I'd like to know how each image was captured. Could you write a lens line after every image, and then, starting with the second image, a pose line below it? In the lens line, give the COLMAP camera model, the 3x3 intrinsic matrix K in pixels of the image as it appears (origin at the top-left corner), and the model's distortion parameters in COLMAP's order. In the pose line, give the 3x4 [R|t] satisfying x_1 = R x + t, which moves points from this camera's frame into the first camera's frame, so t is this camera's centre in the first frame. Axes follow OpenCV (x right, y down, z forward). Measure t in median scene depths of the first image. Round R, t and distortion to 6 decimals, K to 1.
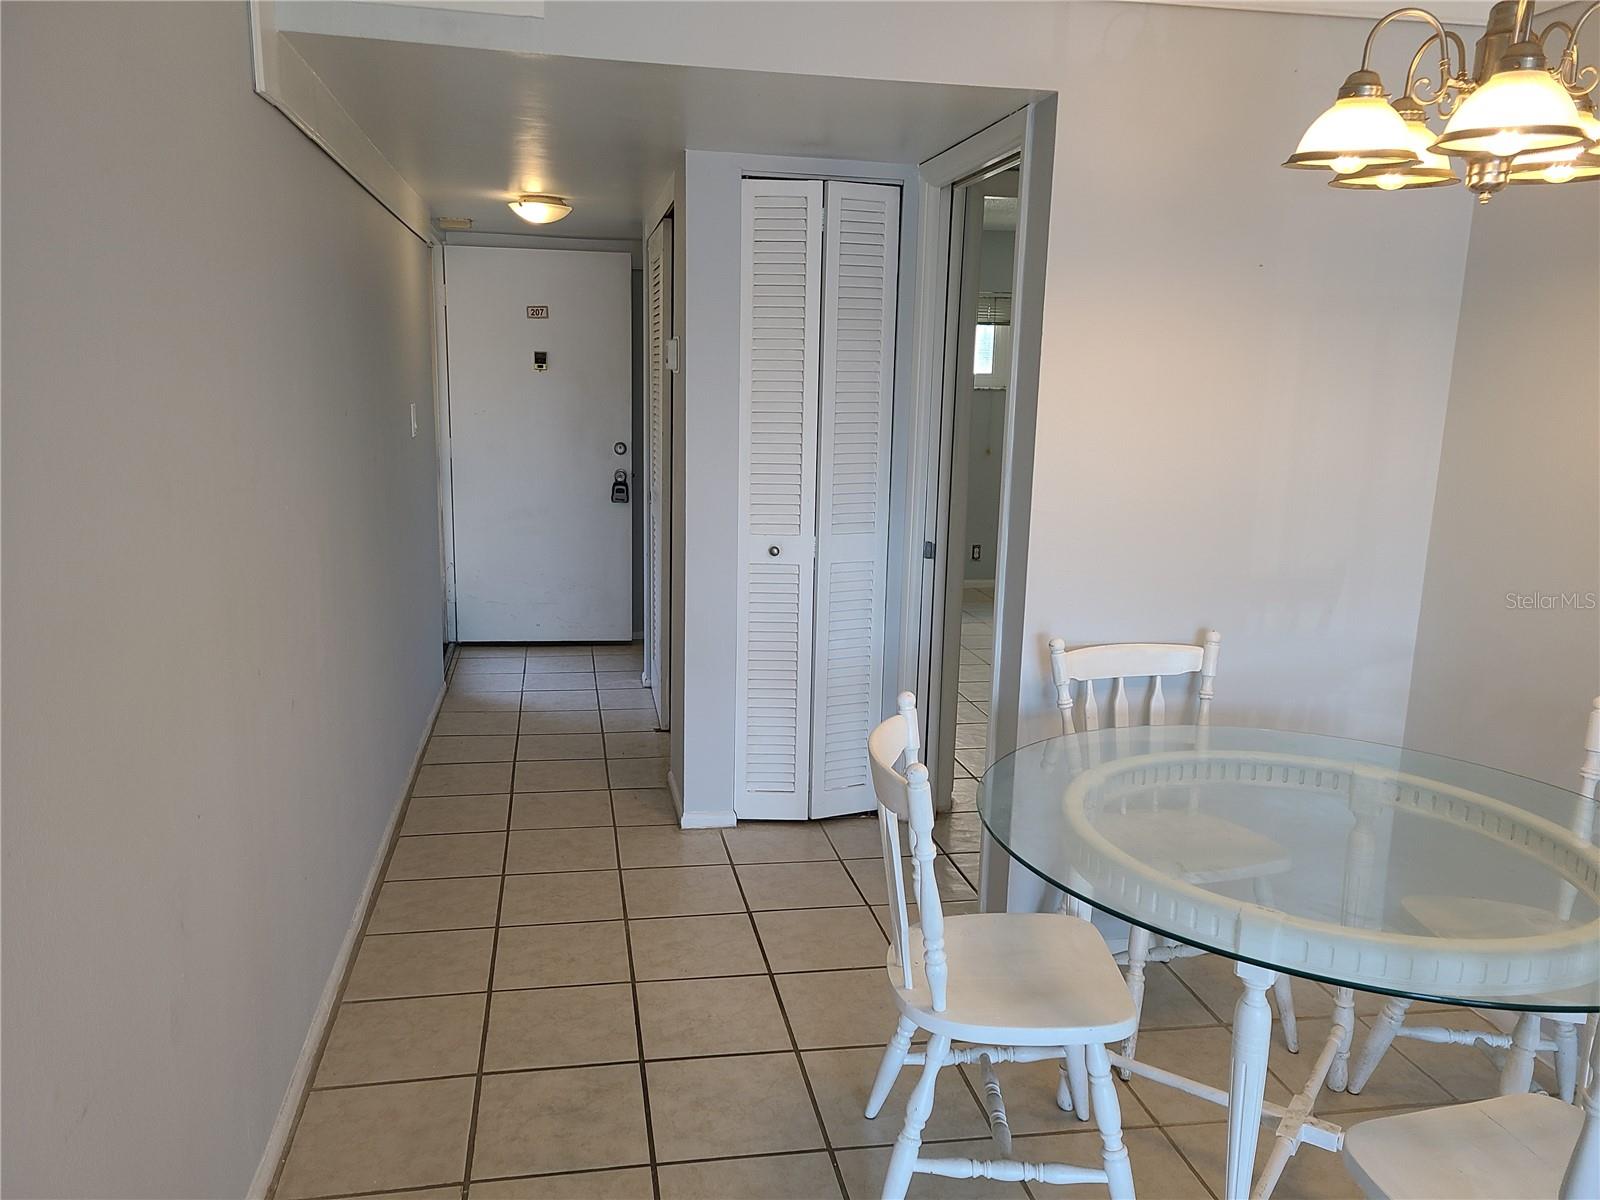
lens RADIAL K [[1207.3, 0, 801.6], [0, 1207.3, 604.4], [0, 0, 1]] dist [0.074484, -0.048702]
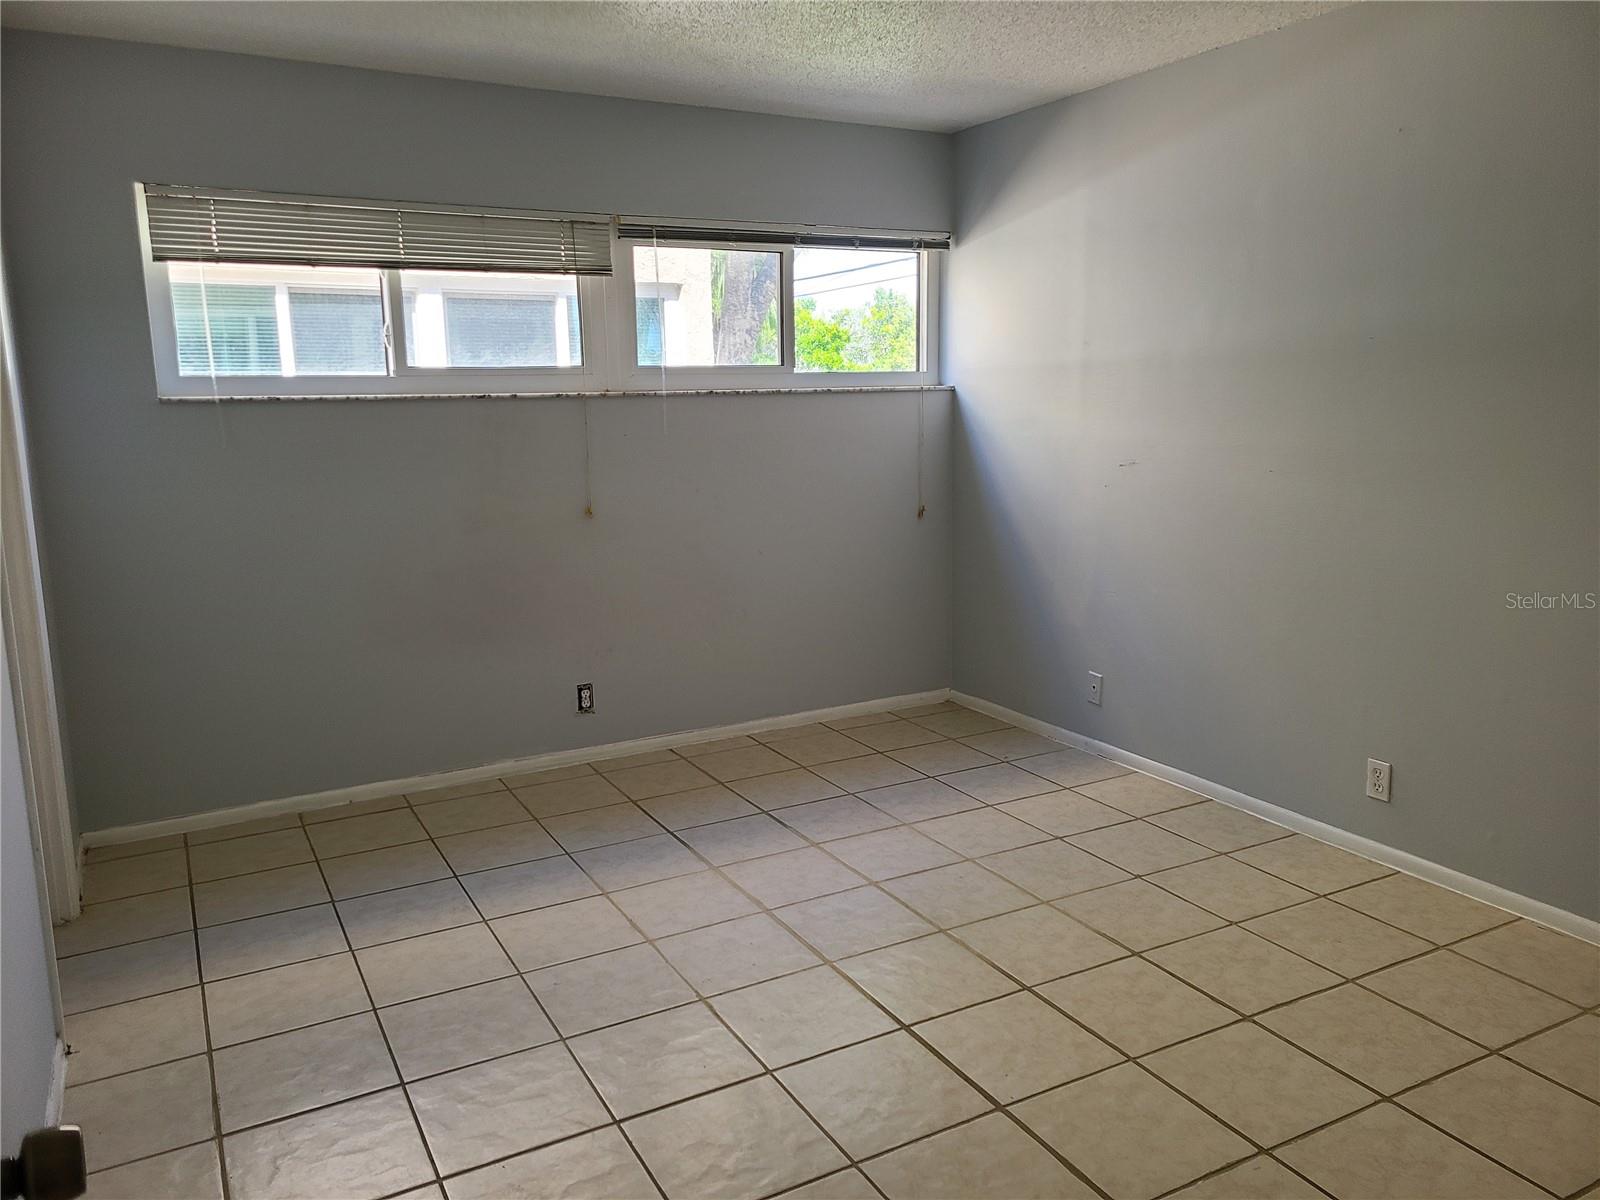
lens RADIAL K [[1207.3, 0, 801.0], [0, 1207.3, 596.4], [0, 0, 1]] dist [0.074484, -0.048702]
pose [[0.946009, -0.092747, 0.310589, 0.070872], [0.090801, 0.995653, 0.020754, -0.091316], [-0.311163, 0.008568, 0.950318, 0.448668]]
